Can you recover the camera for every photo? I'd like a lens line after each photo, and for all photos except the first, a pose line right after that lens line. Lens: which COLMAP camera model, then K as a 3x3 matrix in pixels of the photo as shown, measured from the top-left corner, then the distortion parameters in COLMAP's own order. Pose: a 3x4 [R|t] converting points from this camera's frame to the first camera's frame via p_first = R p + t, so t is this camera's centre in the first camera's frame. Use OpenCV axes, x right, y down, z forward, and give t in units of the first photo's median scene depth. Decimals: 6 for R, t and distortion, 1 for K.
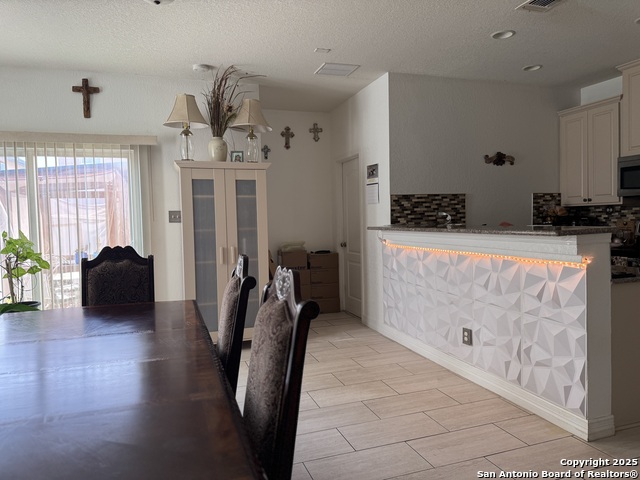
lens RADIAL K [[453.1, 0, 317.3], [0, 453.1, 239.6], [0, 0, 1]] dist [0.086878, -0.122964]
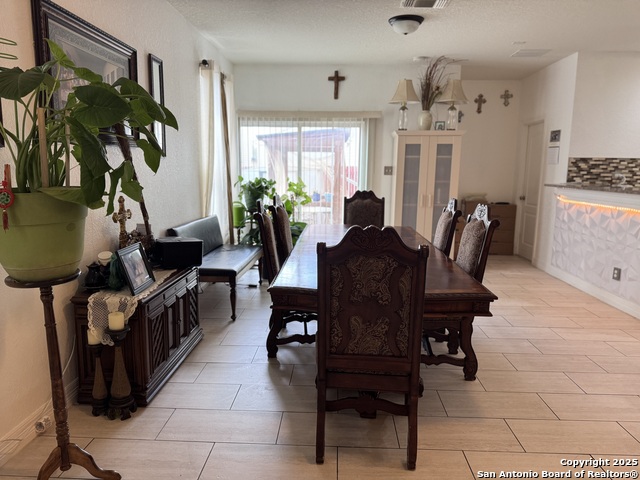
lens RADIAL K [[453.1, 0, 320.6], [0, 453.1, 244.1], [0, 0, 1]] dist [0.086878, -0.122964]
pose [[0.933366, 0.092532, -0.346795, -0.007527], [-0.049909, 0.990270, 0.129898, 0.001835], [0.355440, -0.103935, 0.928902, -0.392896]]
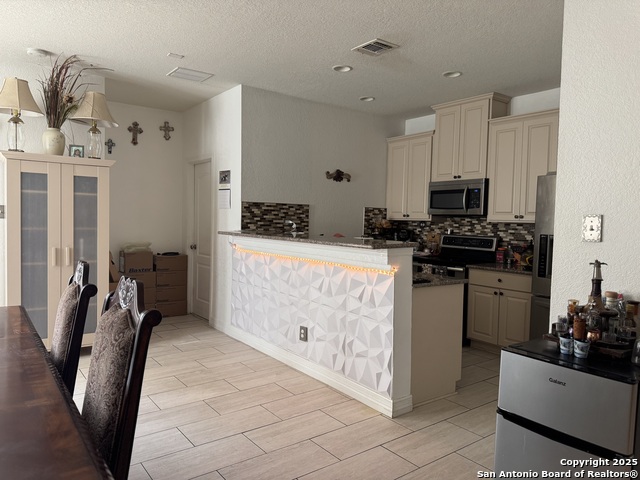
lens RADIAL K [[453.1, 0, 319.8], [0, 453.1, 239.4], [0, 0, 1]] dist [0.086878, -0.122964]
pose [[0.947552, 0.032336, 0.317962, 0.002422], [-0.032264, 0.999464, -0.005492, -0.012367], [-0.317969, -0.005055, 0.948088, -0.054070]]
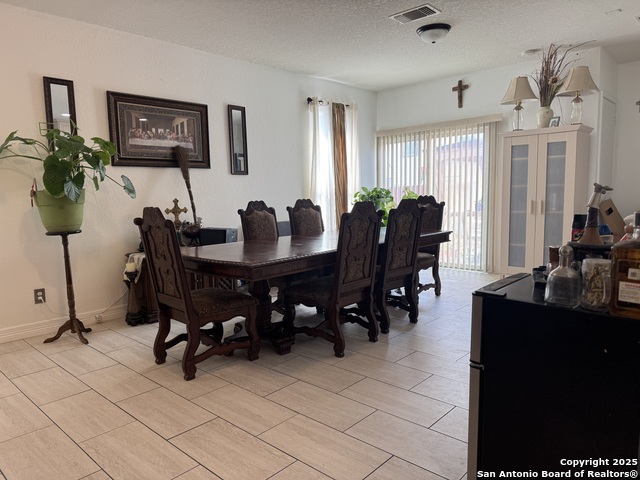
lens RADIAL K [[453.1, 0, 320.5], [0, 453.1, 240.7], [0, 0, 1]] dist [0.086878, -0.122964]
pose [[0.474243, 0.108121, -0.873730, 0.597489], [-0.028956, 0.993809, 0.107264, 0.008631], [0.879918, -0.025569, 0.474438, -0.082536]]
